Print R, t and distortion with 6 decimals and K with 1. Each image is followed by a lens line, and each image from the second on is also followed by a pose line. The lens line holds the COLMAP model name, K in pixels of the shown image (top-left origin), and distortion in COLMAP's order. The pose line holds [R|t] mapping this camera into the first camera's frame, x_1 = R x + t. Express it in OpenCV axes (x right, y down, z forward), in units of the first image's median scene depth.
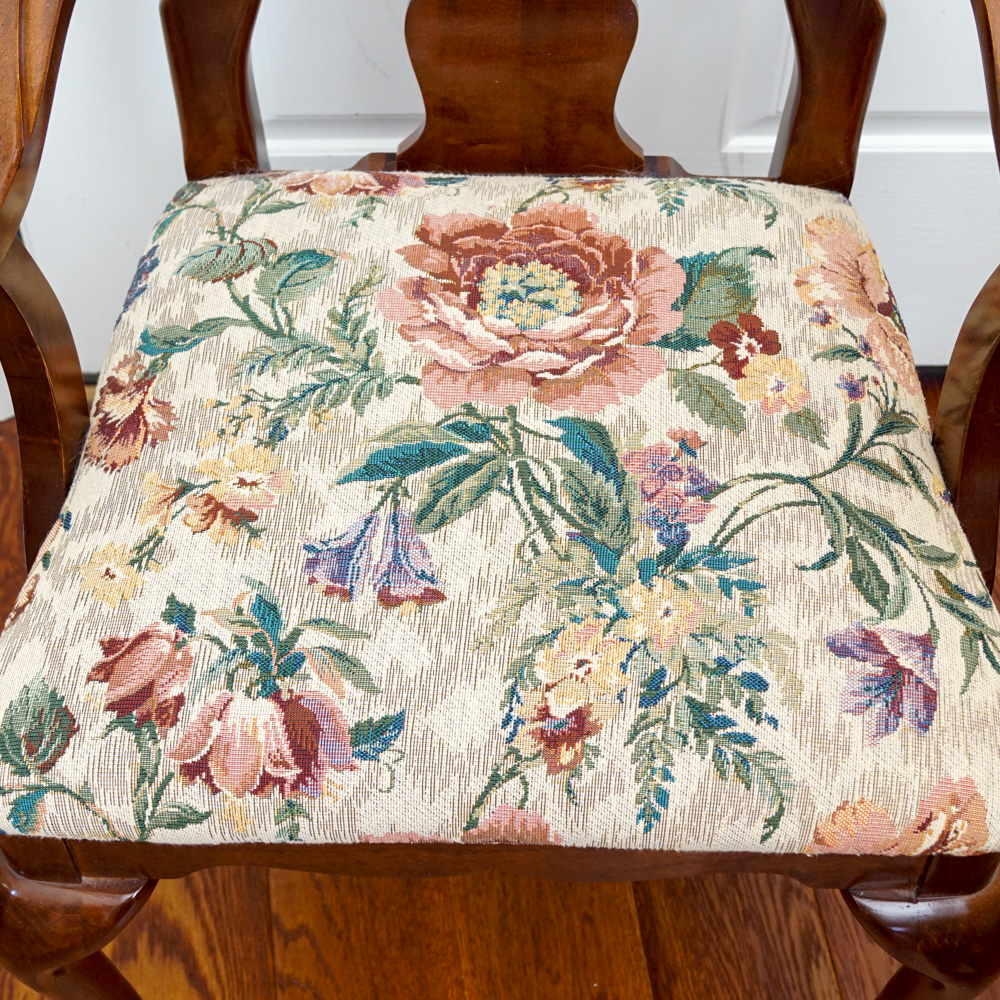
lens RADIAL K [[1857.6, 0, 500.0], [0, 1857.6, 500.0], [0, 0, 1]] dist [-0.033804, 0.008972]
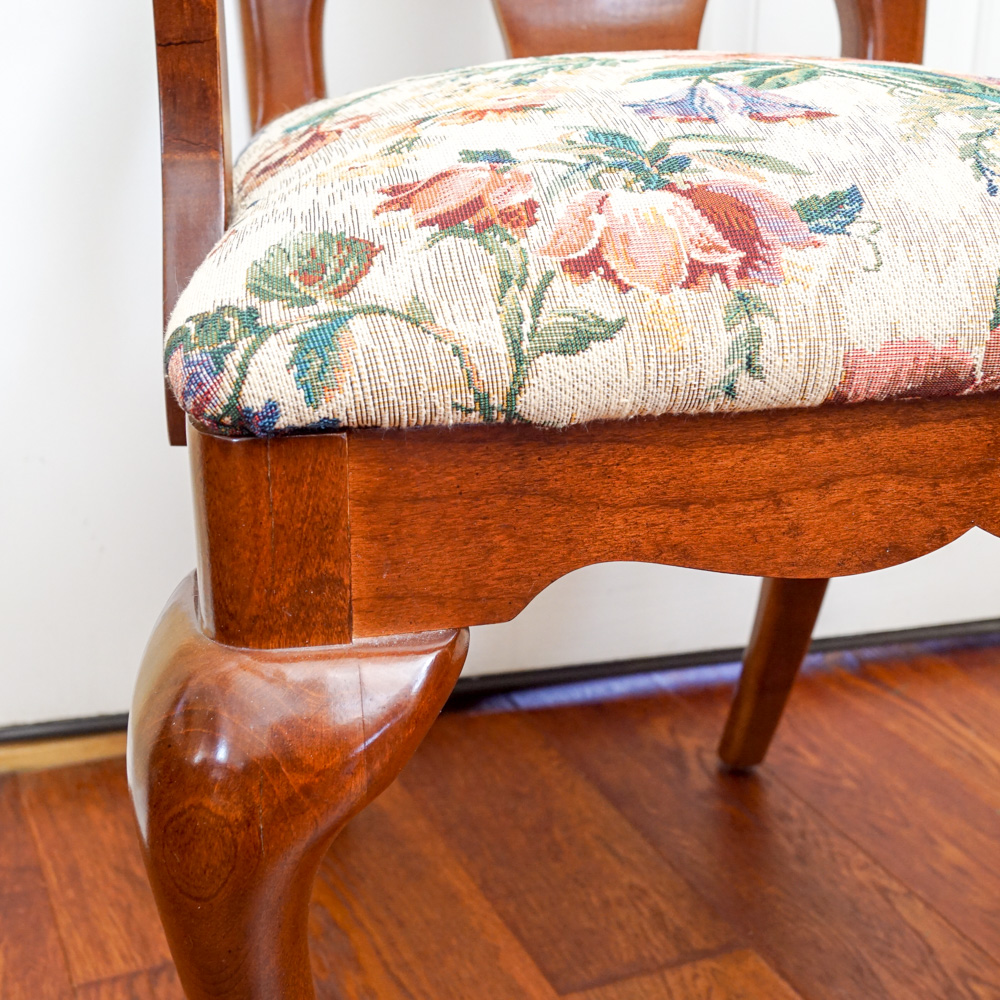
lens RADIAL K [[1526.4, 0, 500.0], [0, 1526.4, 500.0], [0, 0, 1]] dist [-0.062860, -0.014652]
pose [[0.962550, -0.081356, 0.258609, -0.304933], [0.212758, 0.817893, -0.534588, 0.440587], [-0.168022, 0.569589, 0.804572, 0.583695]]
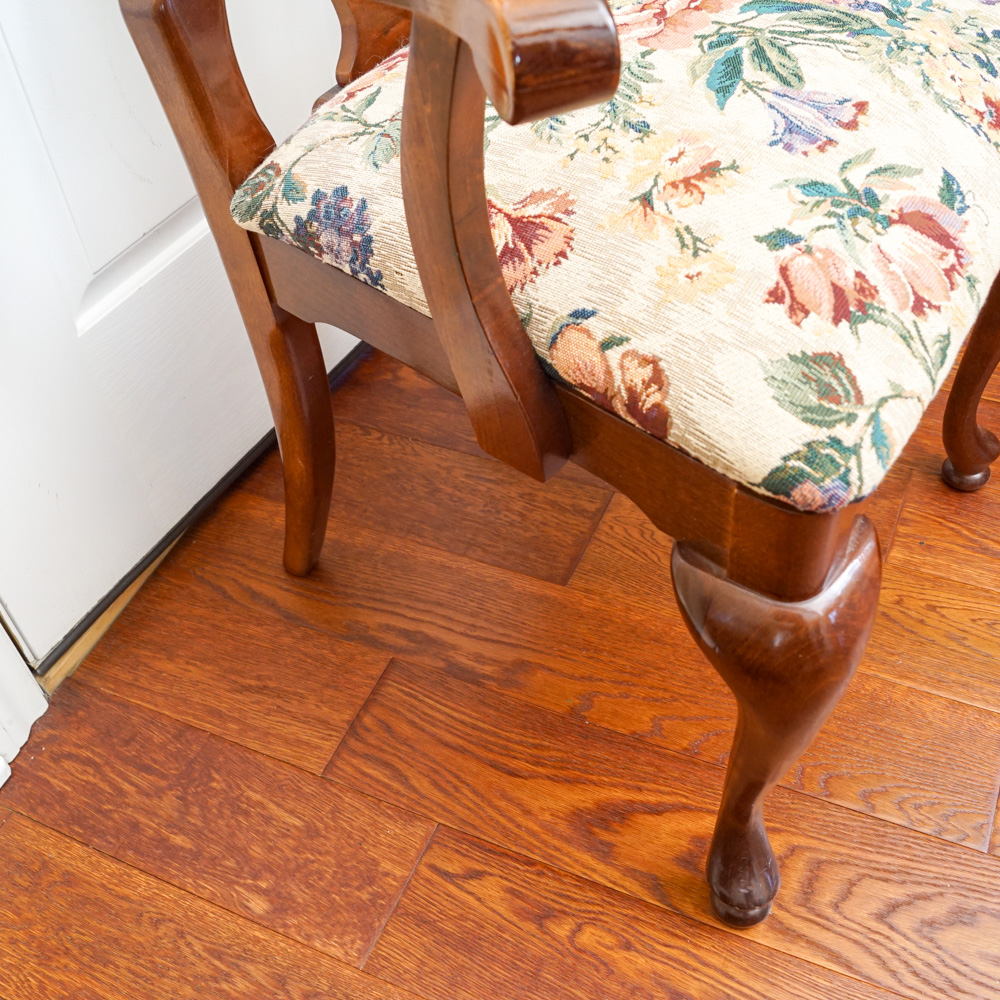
lens RADIAL K [[1174.3, 0, 500.0], [0, 1174.3, 500.0], [0, 0, 1]] dist [-0.105222, 0.039473]
pose [[0.528298, -0.647205, 0.549570, -0.658538], [0.727384, 0.678869, 0.100247, -0.015622], [-0.437967, 0.346788, 0.829411, 0.552951]]
